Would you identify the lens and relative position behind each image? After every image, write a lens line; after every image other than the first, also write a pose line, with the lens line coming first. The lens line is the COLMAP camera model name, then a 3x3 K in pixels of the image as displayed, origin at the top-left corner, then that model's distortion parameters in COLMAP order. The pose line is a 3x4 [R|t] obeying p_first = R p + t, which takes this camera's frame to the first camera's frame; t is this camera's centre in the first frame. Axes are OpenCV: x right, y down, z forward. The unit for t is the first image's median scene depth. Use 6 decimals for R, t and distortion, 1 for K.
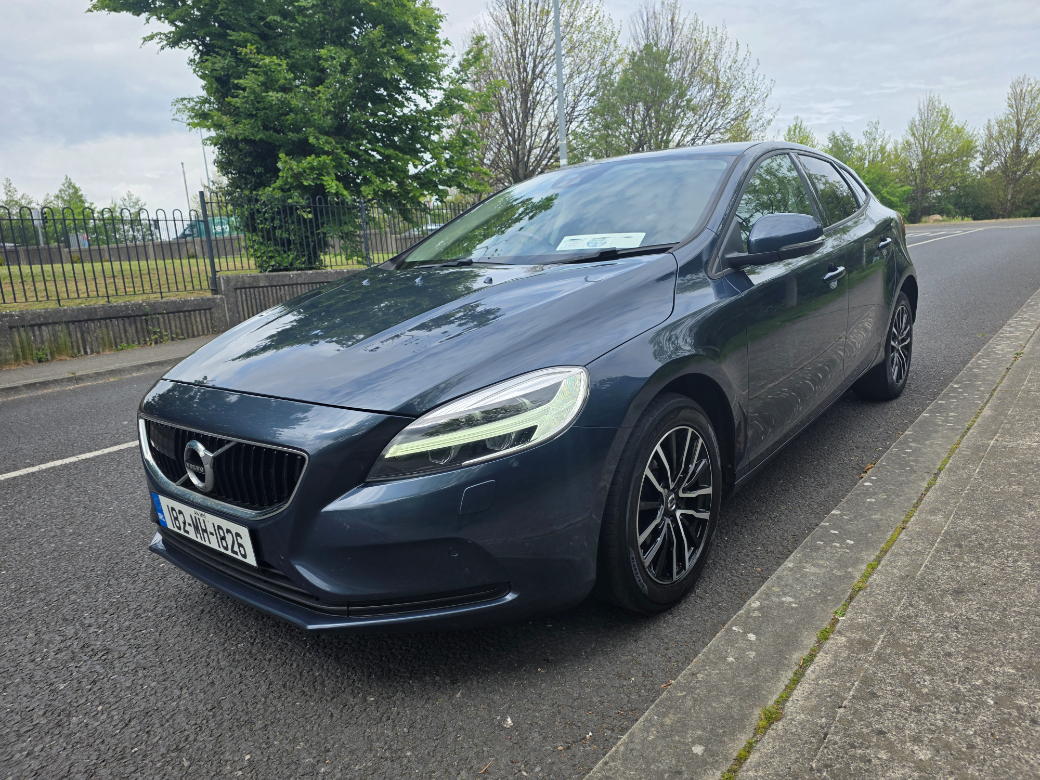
lens RADIAL K [[716.3, 0, 520.0], [0, 716.3, 390.0], [0, 0, 1]] dist [0.008411, 0.000019]
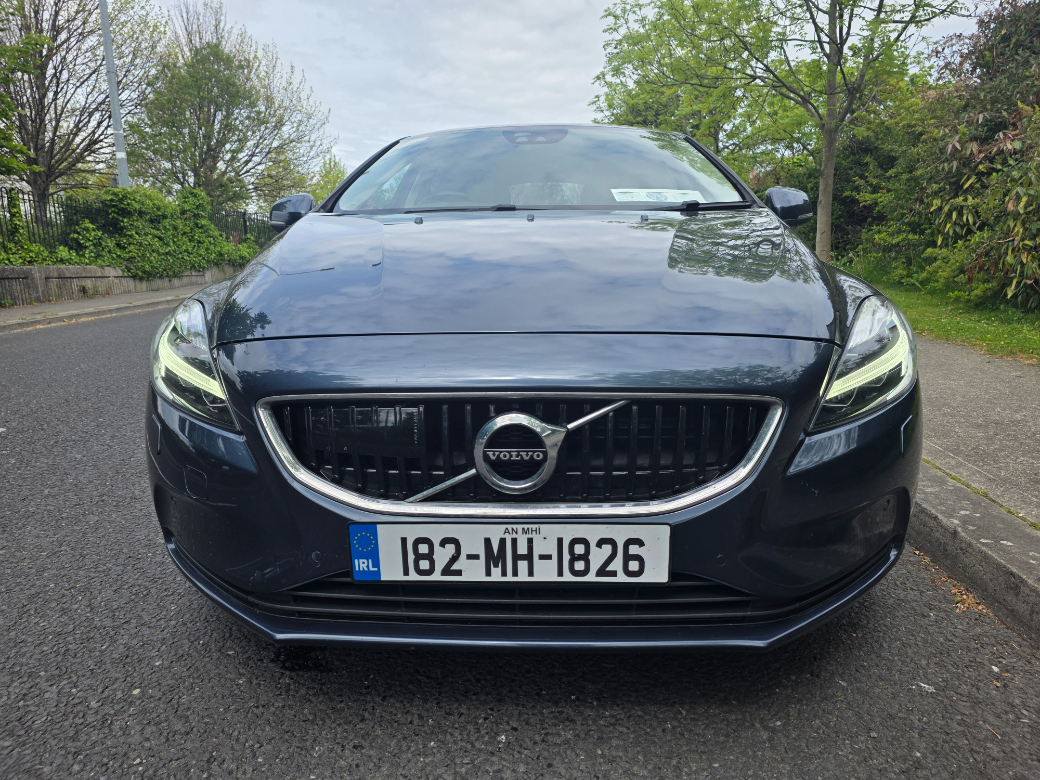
lens RADIAL K [[716.3, 0, 520.0], [0, 716.3, 390.0], [0, 0, 1]] dist [0.008411, 0.000019]
pose [[0.782623, -0.051407, 0.620370, -0.102942], [0.079968, 0.996629, -0.018297, 0.008075], [-0.617338, 0.063929, 0.784096, 0.064503]]
